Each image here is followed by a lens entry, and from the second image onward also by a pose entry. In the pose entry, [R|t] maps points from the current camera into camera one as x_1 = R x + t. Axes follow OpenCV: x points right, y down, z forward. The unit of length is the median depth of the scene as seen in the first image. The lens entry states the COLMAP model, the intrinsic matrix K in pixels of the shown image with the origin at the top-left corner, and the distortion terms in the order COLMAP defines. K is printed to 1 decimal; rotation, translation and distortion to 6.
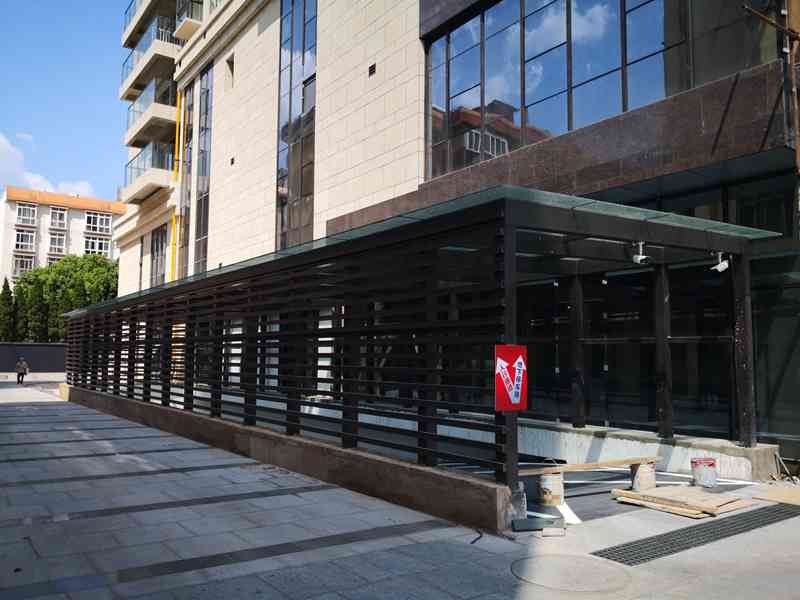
lens RADIAL K [[703.7, 0, 399.6], [0, 703.7, 297.3], [0, 0, 1]] dist [0.036153, 0.004152]
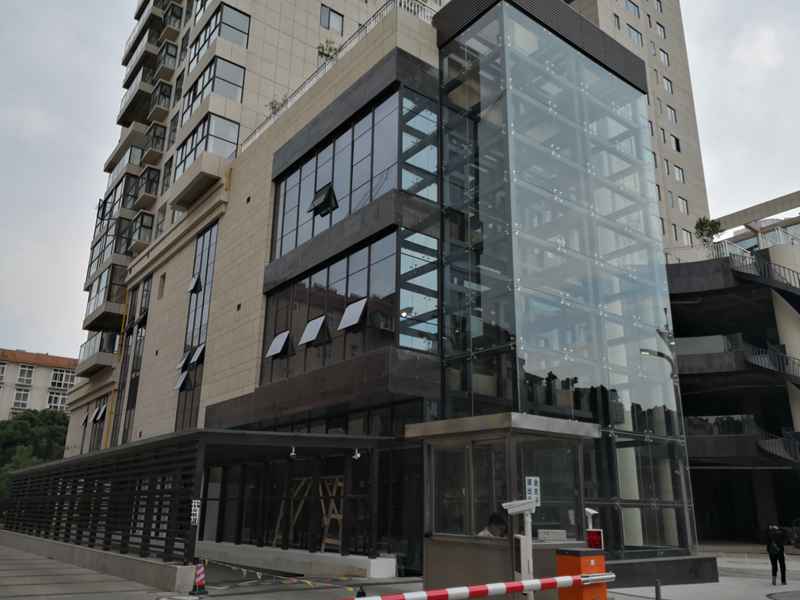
lens RADIAL K [[646.6, 0, 400.7], [0, 646.6, 302.6], [0, 0, 1]] dist [-0.001617, -0.004302]
pose [[0.997104, 0.018005, 0.073885, 0.099299], [-0.001193, 0.975151, -0.221537, -0.013796], [-0.076038, 0.220807, 0.972349, -0.176209]]
